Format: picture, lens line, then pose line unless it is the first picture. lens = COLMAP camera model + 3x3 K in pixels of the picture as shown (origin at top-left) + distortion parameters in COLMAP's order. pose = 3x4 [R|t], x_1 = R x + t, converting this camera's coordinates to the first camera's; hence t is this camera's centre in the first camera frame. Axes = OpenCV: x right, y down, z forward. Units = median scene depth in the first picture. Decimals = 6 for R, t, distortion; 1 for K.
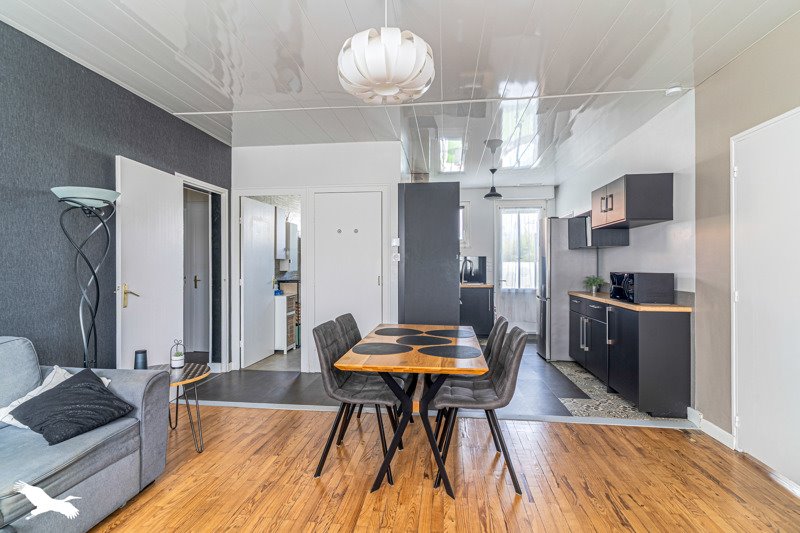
lens RADIAL K [[392.9, 0, 396.7], [0, 392.9, 265.2], [0, 0, 1]] dist [0.001649, 0.000063]
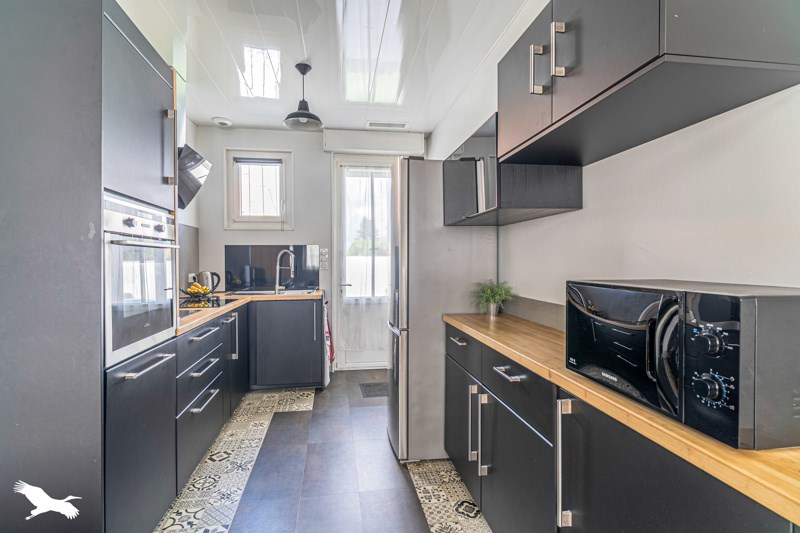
lens RADIAL K [[392.9, 0, 399.3], [0, 392.9, 266.6], [0, 0, 1]] dist [0.001649, 0.000063]
pose [[0.957448, -0.001174, 0.288605, 0.217637], [-0.002811, 0.999906, 0.013394, 0.002499], [-0.288594, -0.013635, 0.957355, 0.489762]]
